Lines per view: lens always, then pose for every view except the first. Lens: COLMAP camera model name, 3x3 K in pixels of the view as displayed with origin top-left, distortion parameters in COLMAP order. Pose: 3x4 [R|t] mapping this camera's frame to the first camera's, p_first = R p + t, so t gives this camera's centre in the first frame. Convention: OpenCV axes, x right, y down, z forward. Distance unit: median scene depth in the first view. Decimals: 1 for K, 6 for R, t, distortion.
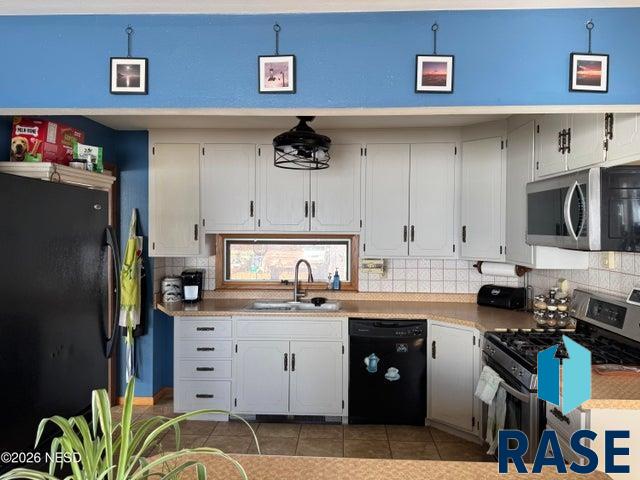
lens RADIAL K [[448.8, 0, 320.3], [0, 448.8, 231.8], [0, 0, 1]] dist [0.088156, -0.122598]
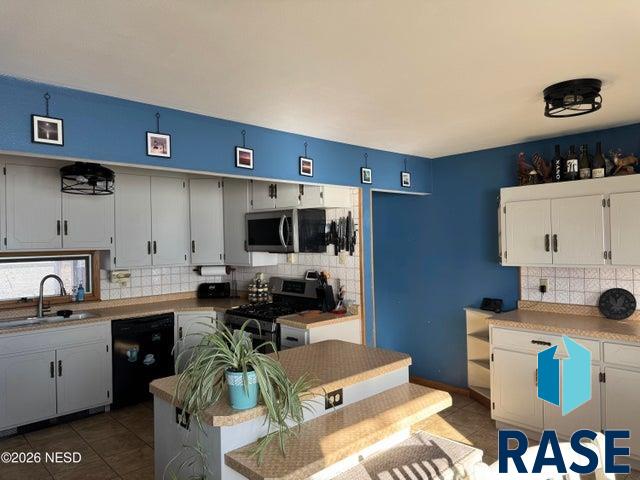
lens RADIAL K [[448.8, 0, 320.3], [0, 448.8, 231.8], [0, 0, 1]] dist [0.088156, -0.122598]
pose [[0.693720, -0.004522, 0.720230, -0.425038], [0.025874, 0.999491, -0.018646, -0.004891], [-0.719780, 0.031570, 0.693484, -0.234922]]
